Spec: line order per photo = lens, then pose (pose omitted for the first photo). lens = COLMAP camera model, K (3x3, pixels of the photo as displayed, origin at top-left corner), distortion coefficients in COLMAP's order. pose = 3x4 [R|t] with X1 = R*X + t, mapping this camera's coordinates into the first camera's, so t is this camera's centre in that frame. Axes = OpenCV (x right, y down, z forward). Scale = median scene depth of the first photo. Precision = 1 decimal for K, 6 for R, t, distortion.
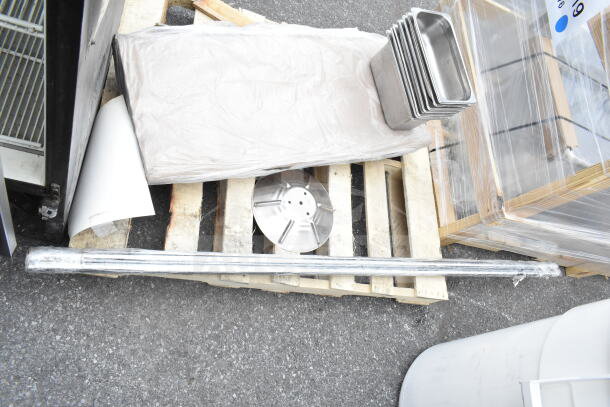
lens RADIAL K [[470.7, 0, 305.0], [0, 470.7, 203.5], [0, 0, 1]] dist [-0.006562, -0.002804]
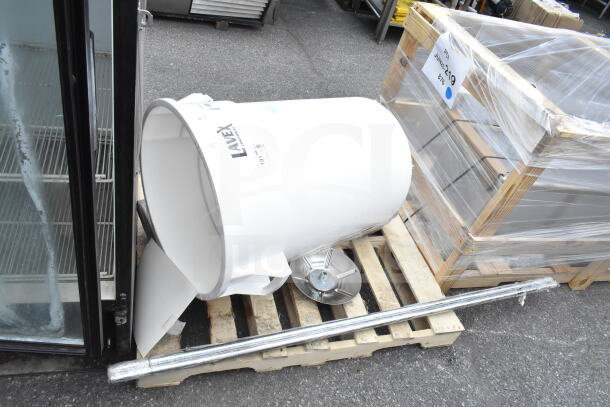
lens RADIAL K [[470.7, 0, 305.0], [0, 470.7, 203.5], [0, 0, 1]] dist [-0.006562, -0.002804]
pose [[0.946090, -0.322724, 0.027627, 0.011092], [0.313005, 0.888980, -0.334279, 0.202927], [0.083320, 0.324906, 0.942069, -0.193755]]
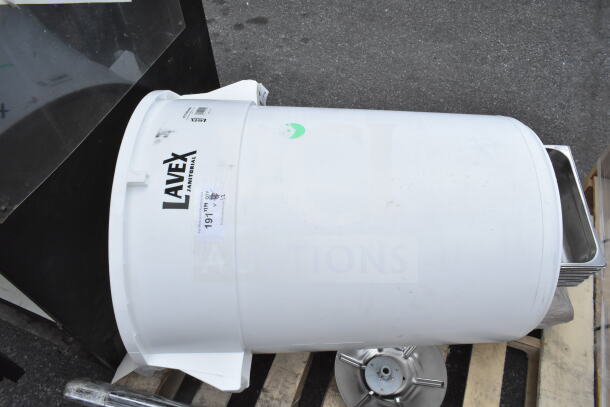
lens RADIAL K [[470.7, 0, 305.0], [0, 470.7, 203.5], [0, 0, 1]] dist [-0.006562, -0.002804]
pose [[0.828341, -0.035386, -0.559105, 0.367392], [-0.133523, 0.956772, -0.258376, -0.061945], [0.544079, 0.288677, 0.787809, 0.194606]]
